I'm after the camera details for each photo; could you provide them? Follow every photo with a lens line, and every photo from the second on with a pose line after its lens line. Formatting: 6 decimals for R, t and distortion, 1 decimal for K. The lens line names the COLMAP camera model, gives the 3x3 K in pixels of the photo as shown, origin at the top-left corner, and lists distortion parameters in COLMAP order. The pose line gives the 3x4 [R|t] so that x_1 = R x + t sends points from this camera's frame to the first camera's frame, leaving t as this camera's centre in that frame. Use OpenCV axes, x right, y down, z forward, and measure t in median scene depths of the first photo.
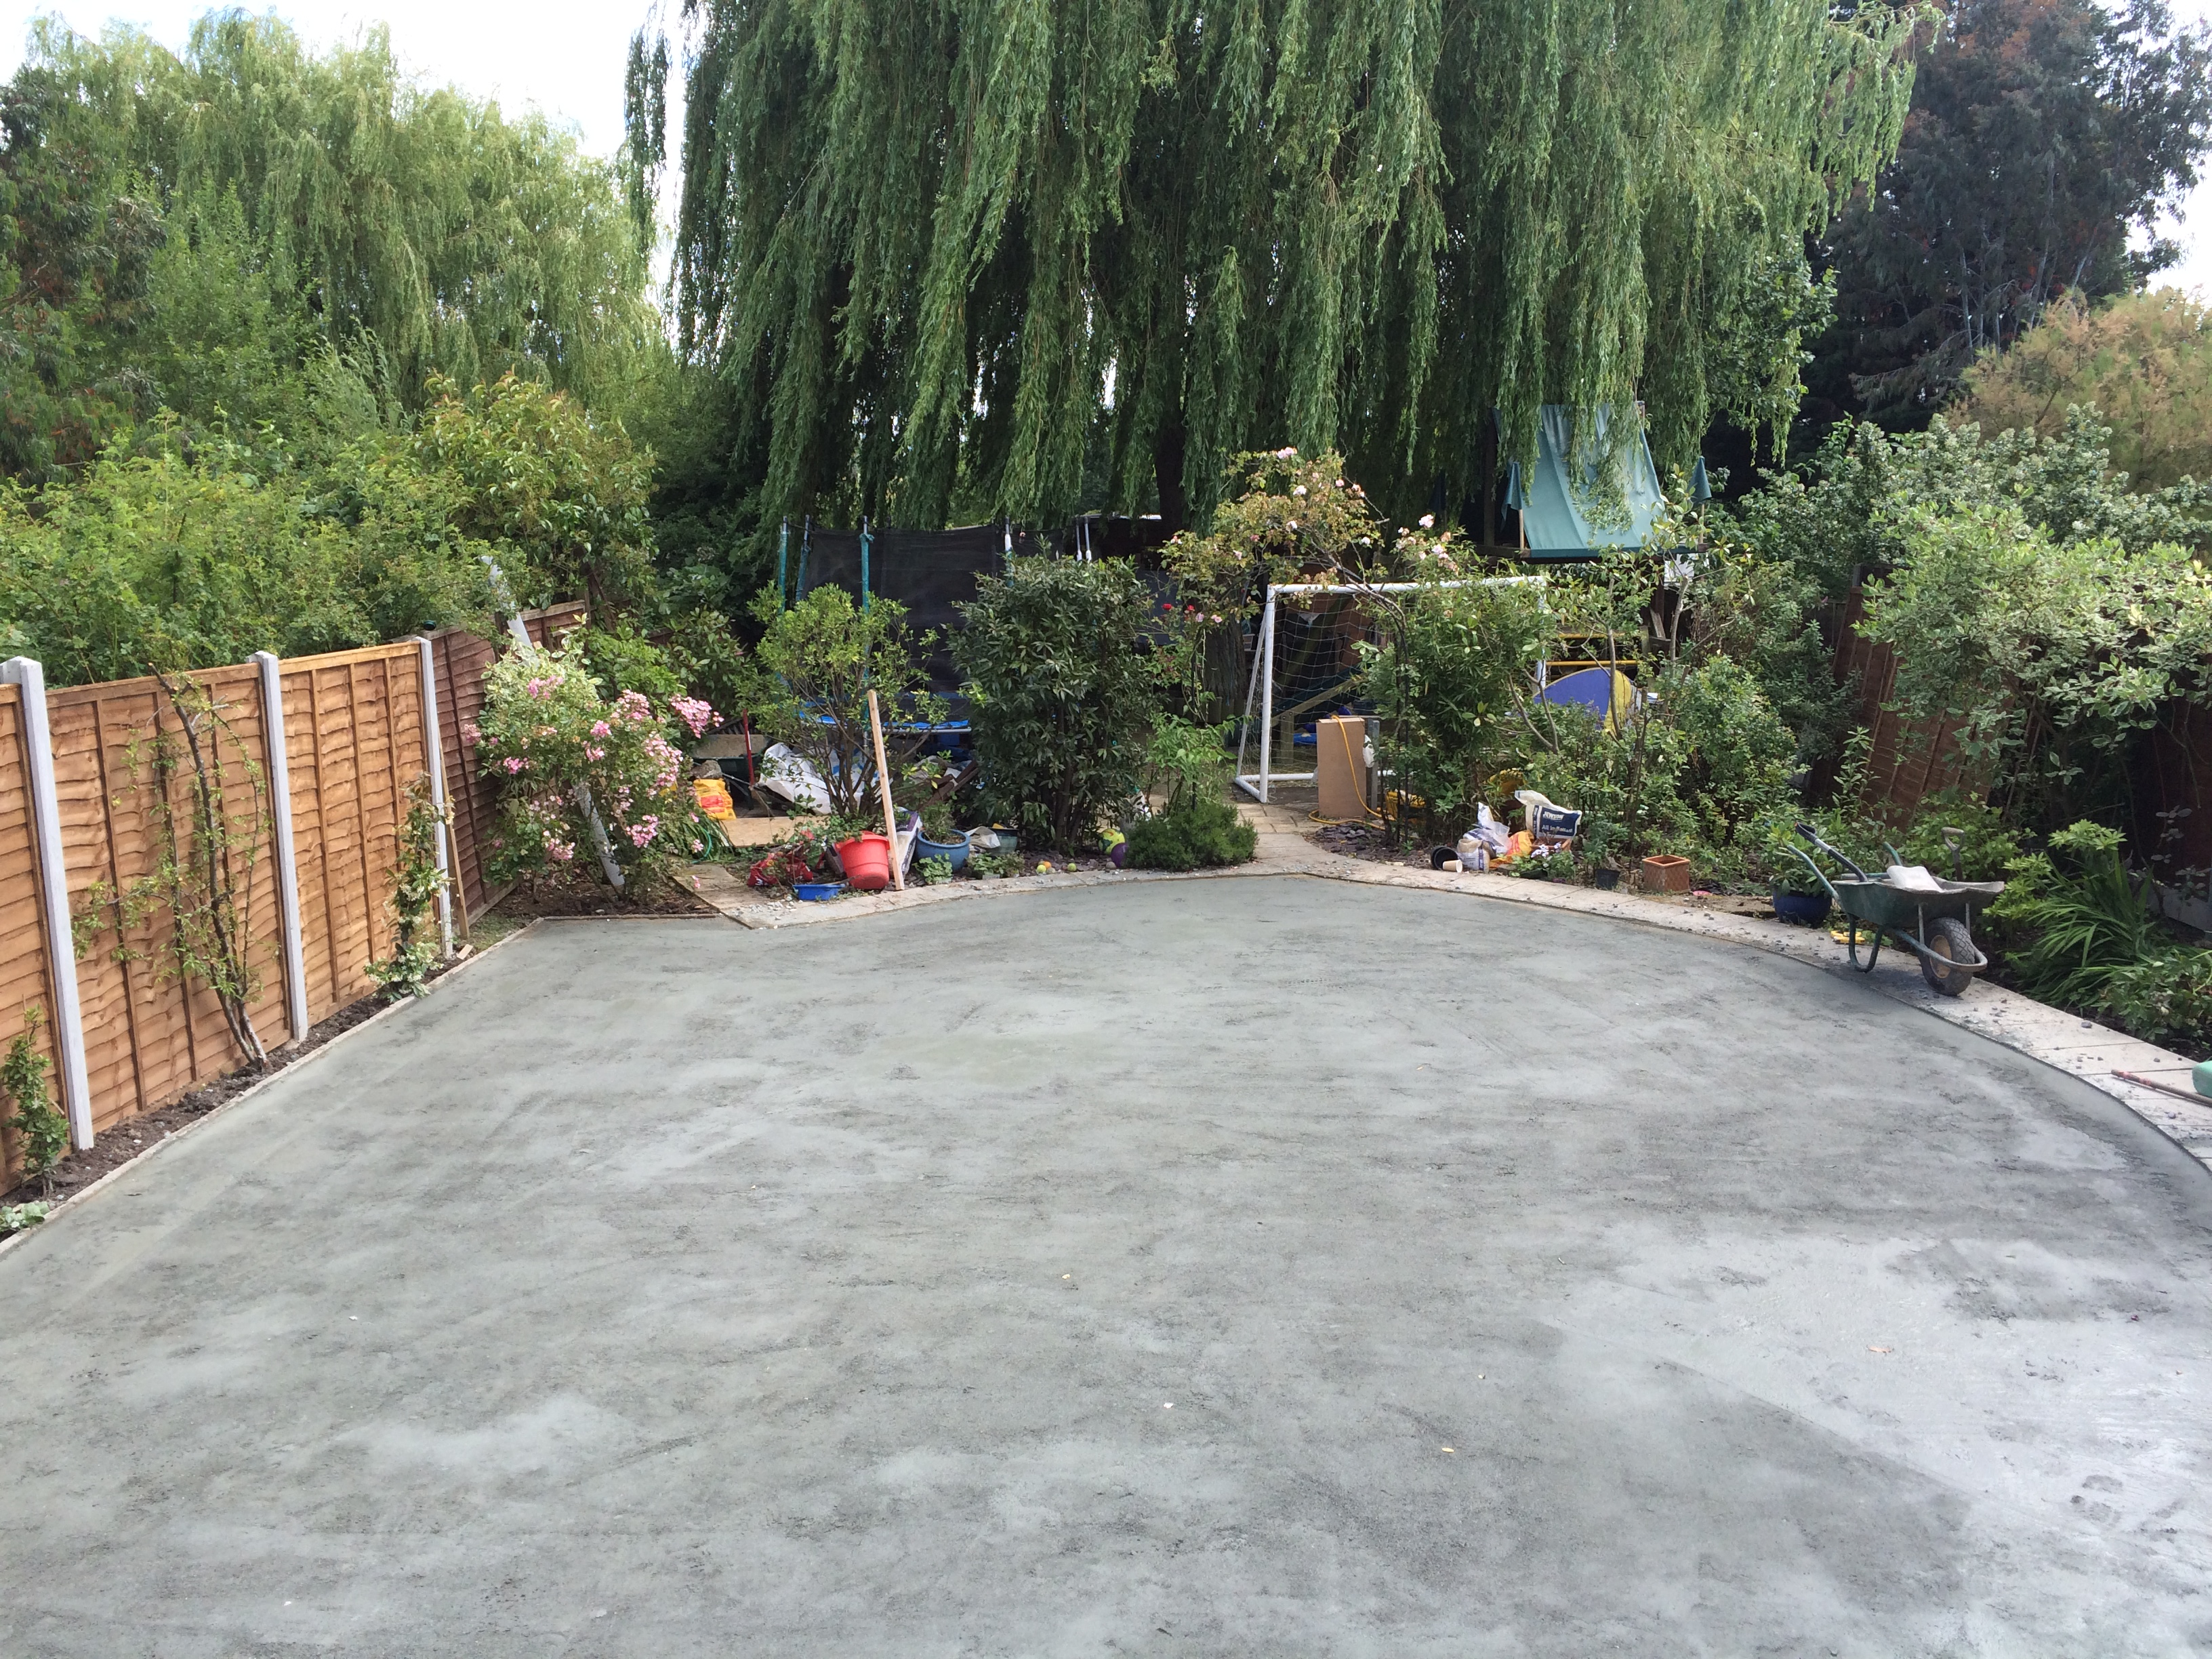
lens RADIAL K [[1887.5, 0, 1139.0], [0, 1887.5, 858.7], [0, 0, 1]] dist [0.067626, -0.072632]
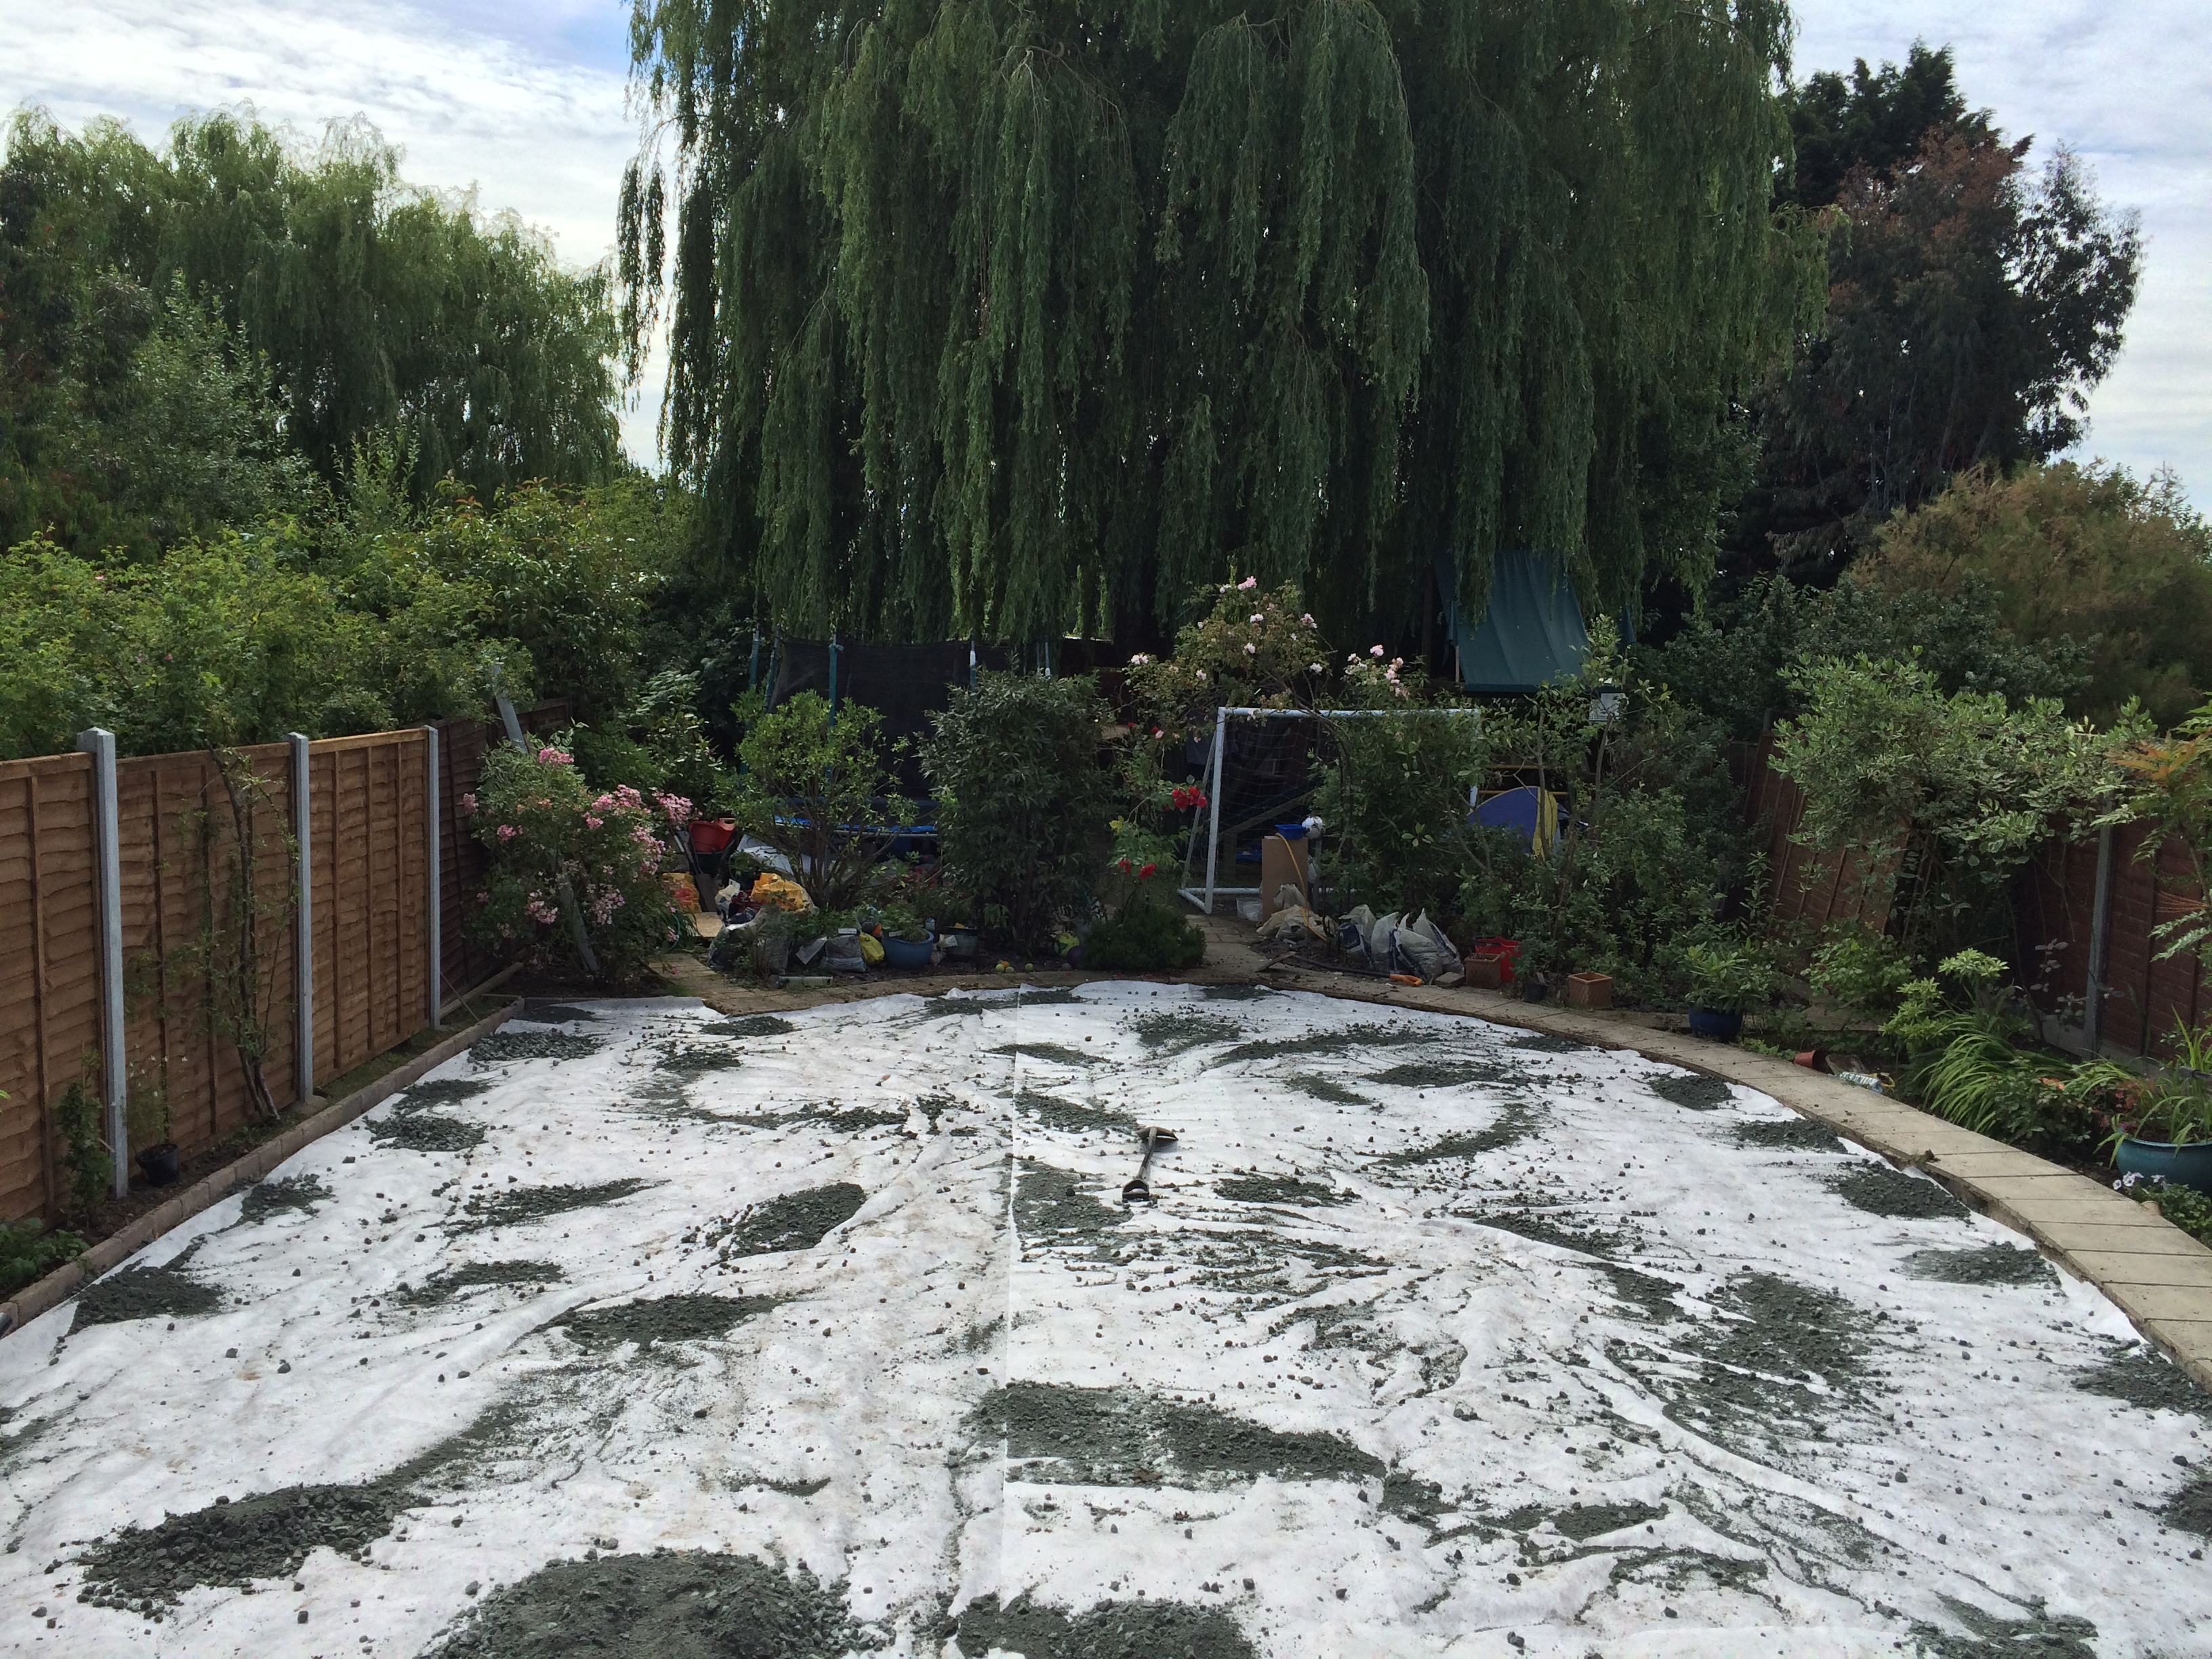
lens RADIAL K [[1882.7, 0, 1136.8], [0, 1882.7, 872.9], [0, 0, 1]] dist [0.091045, -0.115363]
pose [[0.998660, 0.034054, 0.038976, -0.019113], [-0.031854, 0.997936, -0.055753, 0.009435], [-0.040795, 0.054437, 0.997684, -0.052879]]
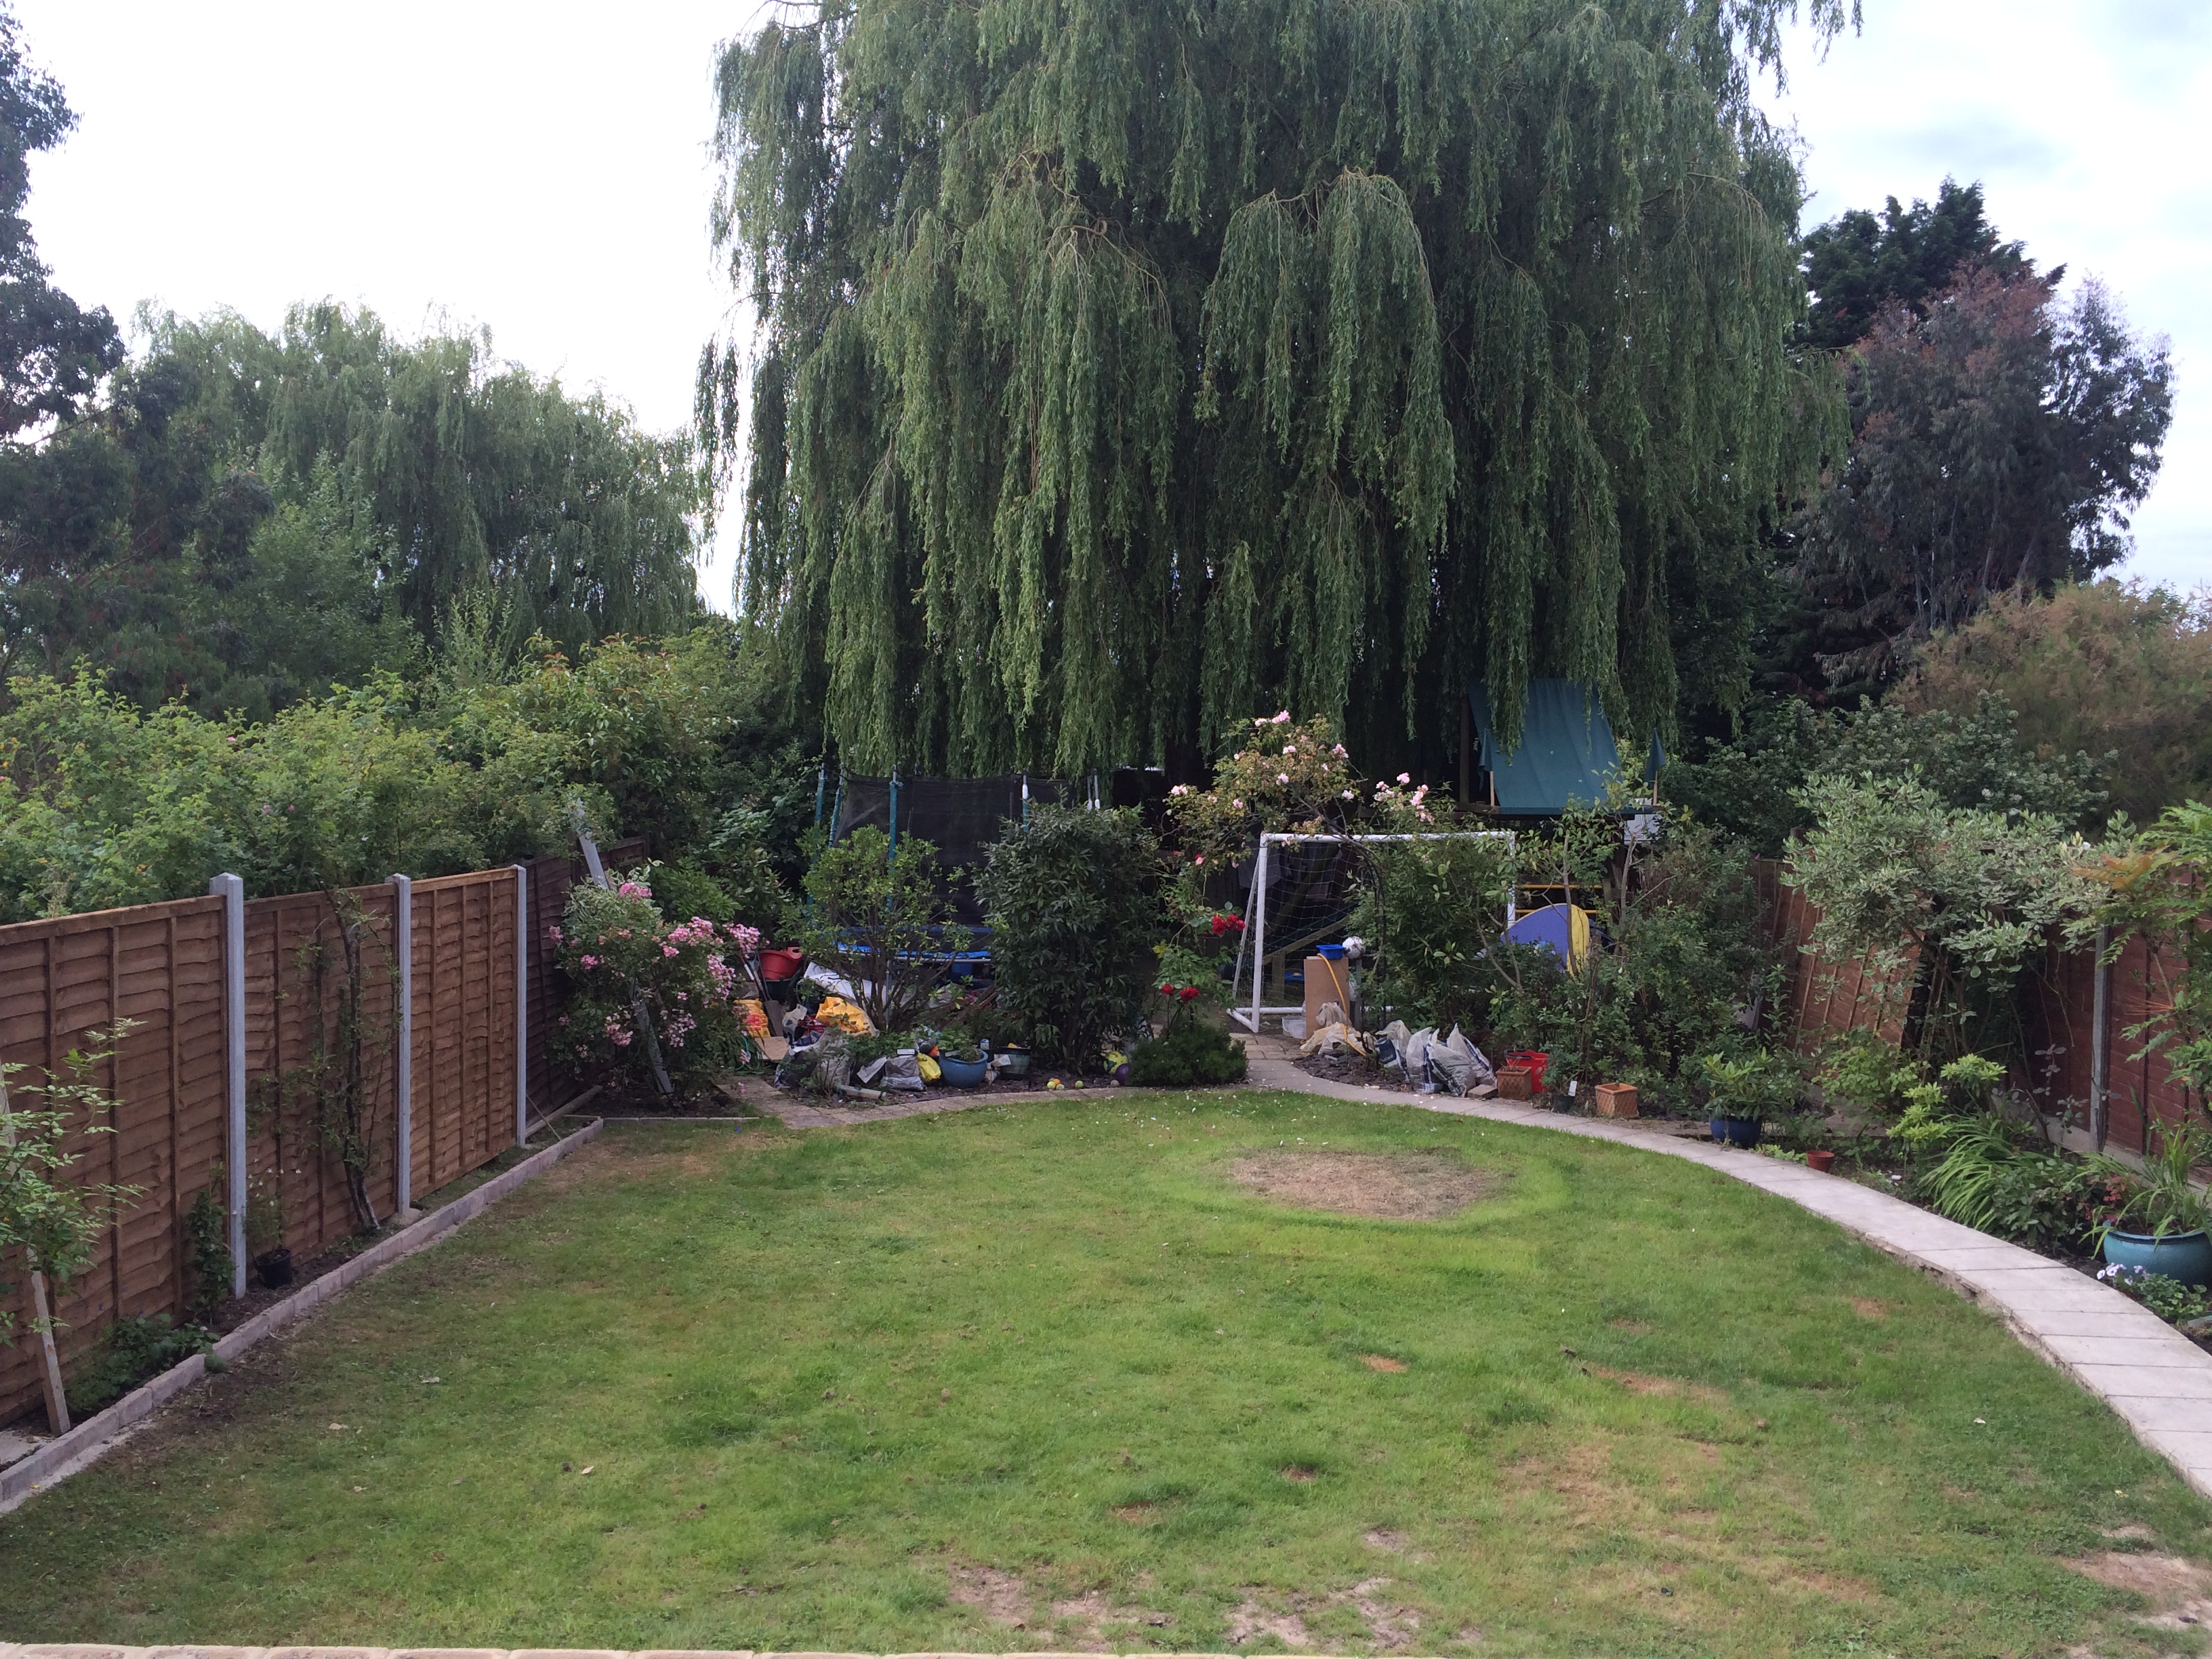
lens RADIAL K [[1882.7, 0, 1136.8], [0, 1882.7, 872.9], [0, 0, 1]] dist [0.091045, -0.115363]
pose [[0.999790, 0.020415, -0.001836, -0.002536], [-0.020487, 0.992386, -0.121450, 0.015783], [-0.000657, 0.121462, 0.992596, -0.108336]]
